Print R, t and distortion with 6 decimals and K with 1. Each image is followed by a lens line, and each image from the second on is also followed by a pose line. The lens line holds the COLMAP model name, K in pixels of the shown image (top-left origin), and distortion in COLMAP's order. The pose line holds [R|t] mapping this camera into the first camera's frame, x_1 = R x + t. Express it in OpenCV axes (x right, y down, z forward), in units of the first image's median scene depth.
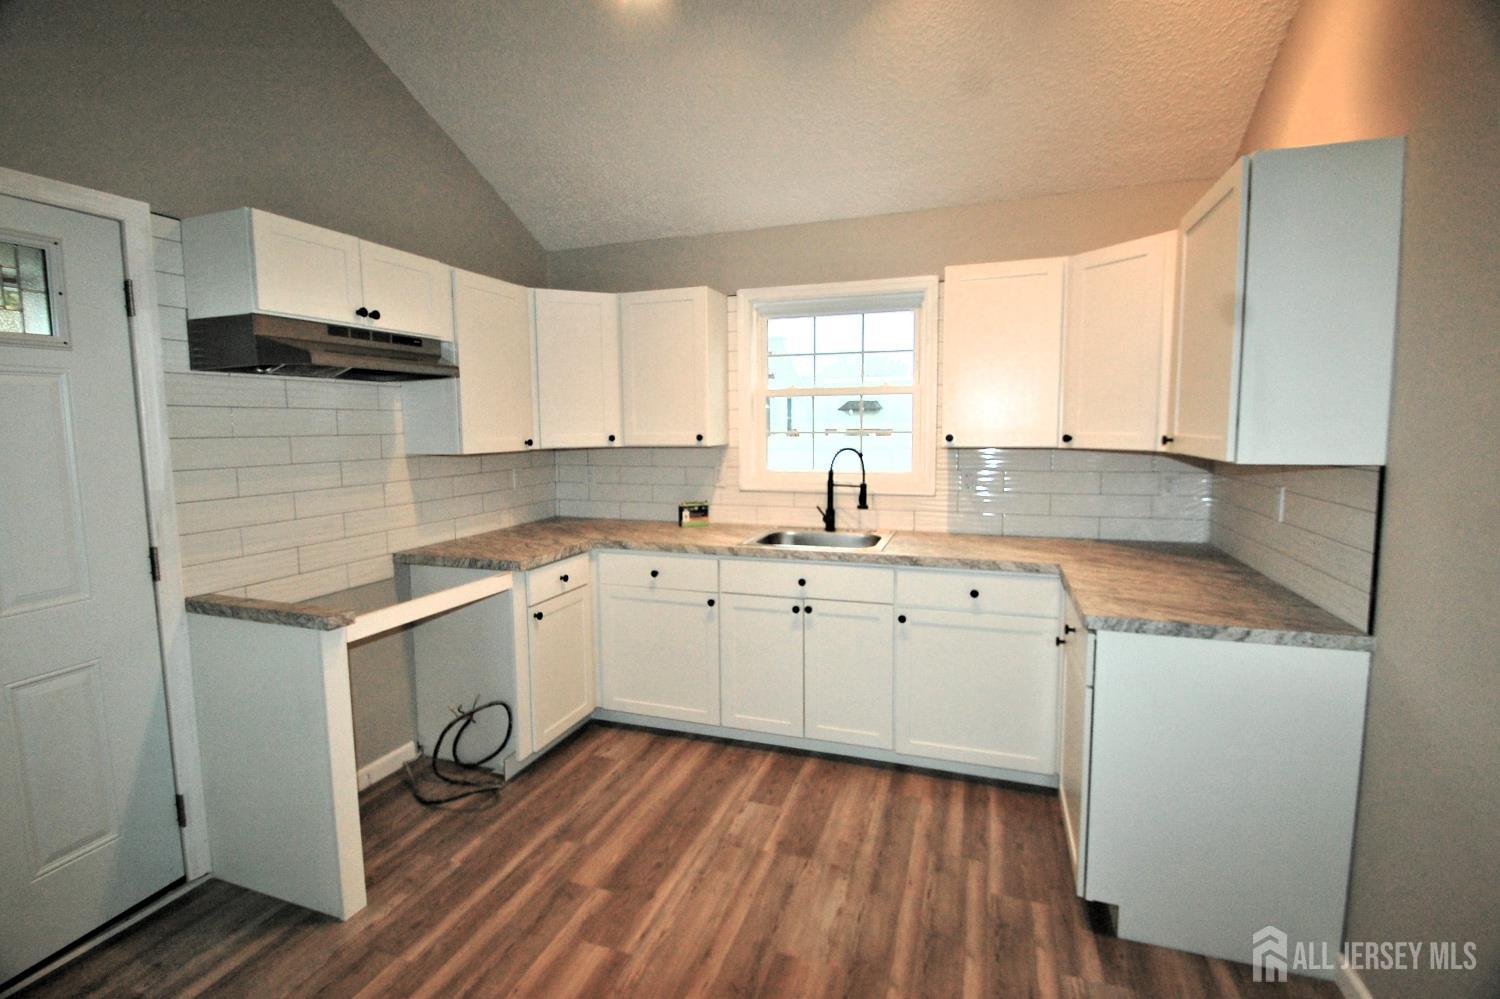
lens RADIAL K [[695.7, 0, 735.0], [0, 695.7, 494.3], [0, 0, 1]] dist [0.000143, -0.000131]
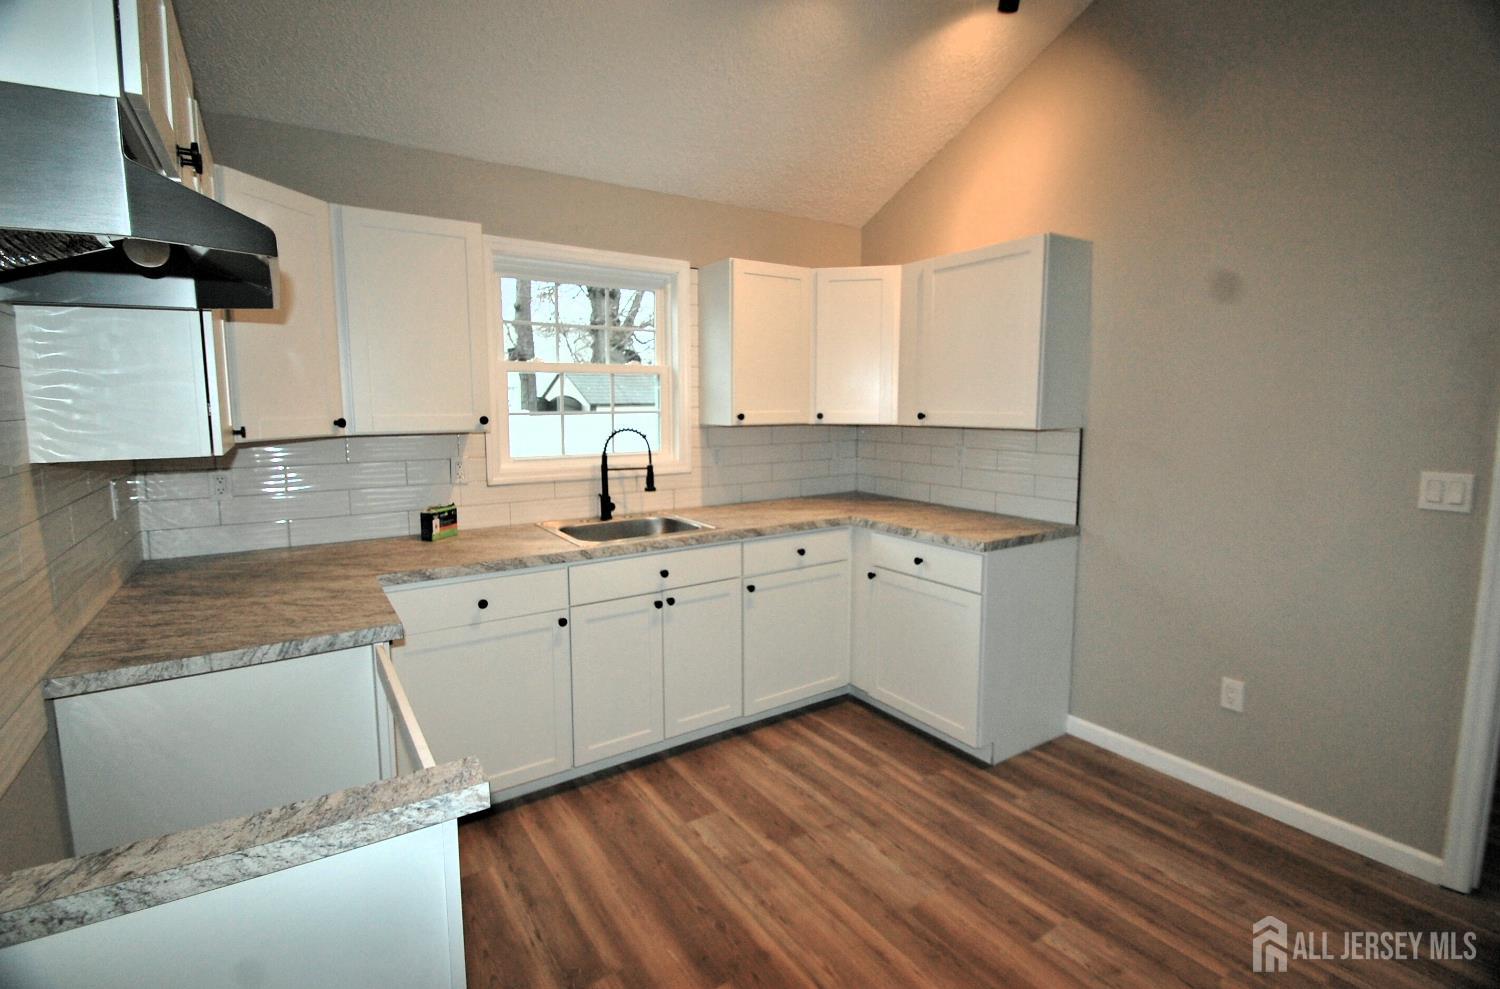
lens RADIAL K [[688.1, 0, 728.7], [0, 688.1, 475.0], [0, 0, 1]] dist [0.001804, 0.000108]
pose [[0.603682, -0.076248, 0.793570, -0.568254], [0.076324, 0.996371, 0.037673, -0.032621], [-0.793563, 0.037825, 0.607311, 0.366963]]
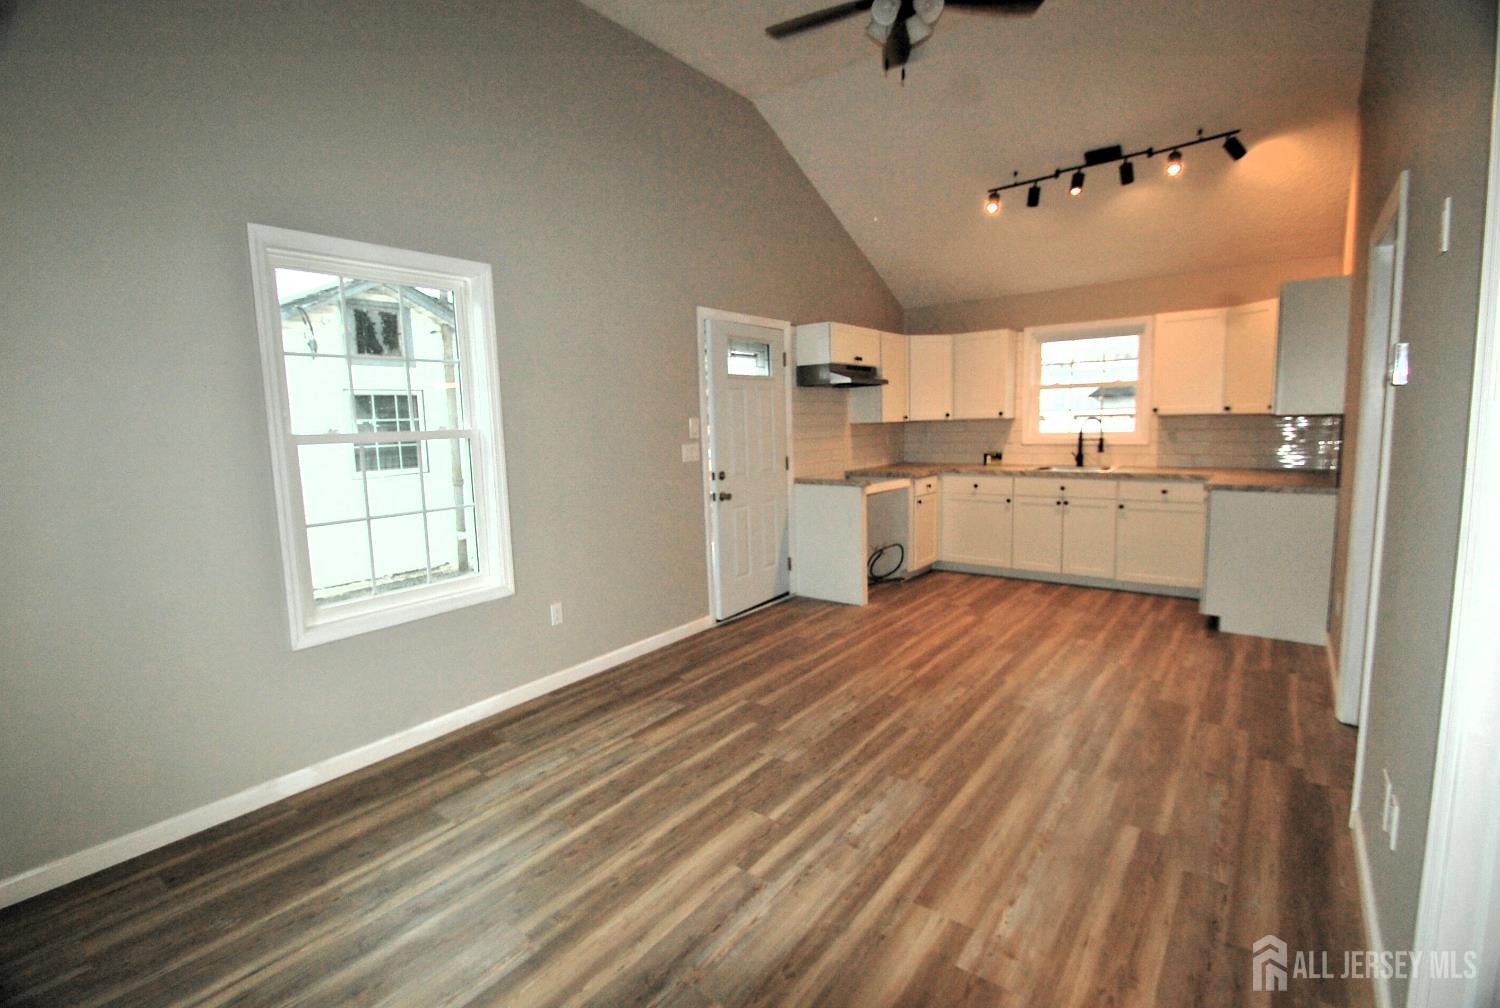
lens RADIAL K [[692.1, 0, 728.4], [0, 692.1, 505.4], [0, 0, 1]] dist [-0.002599, -0.000542]
pose [[0.946666, 0.025357, -0.321216, -0.157154], [-0.016656, 0.999417, 0.029809, 0.130896], [0.321785, -0.022870, 0.946537, -1.061249]]
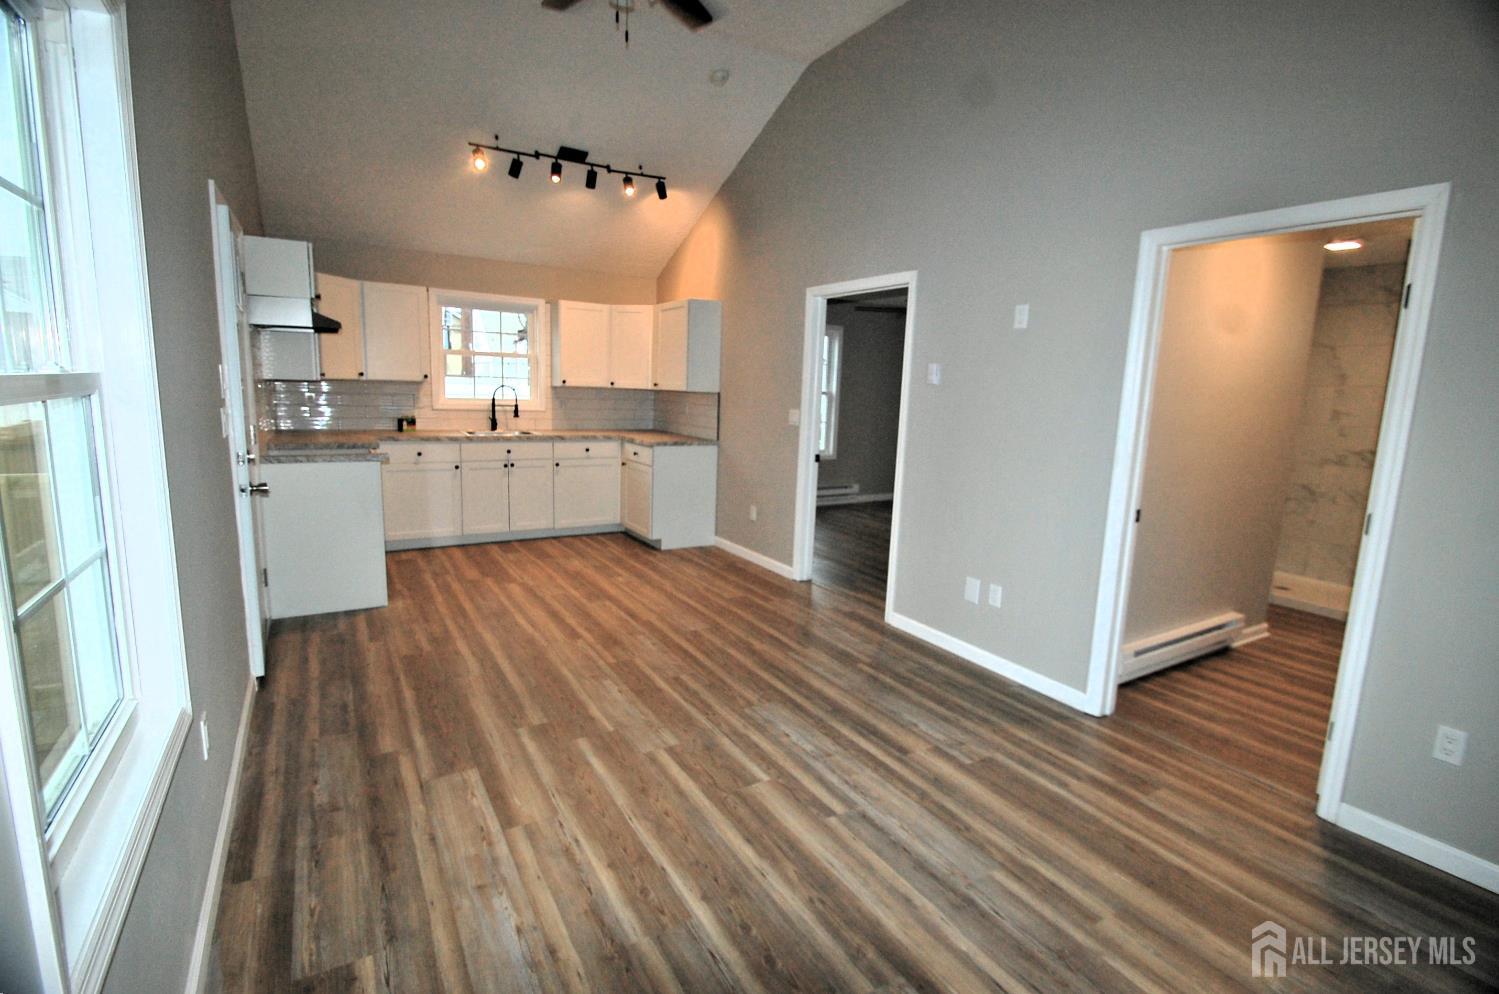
lens RADIAL K [[695.3, 0, 734.5], [0, 695.3, 491.8], [0, 0, 1]] dist [0.000143, -0.000131]
pose [[0.636901, -0.083271, 0.766435, -1.025720], [0.036559, 0.996293, 0.077864, 0.108932], [-0.770078, -0.021571, 0.637585, -0.771399]]
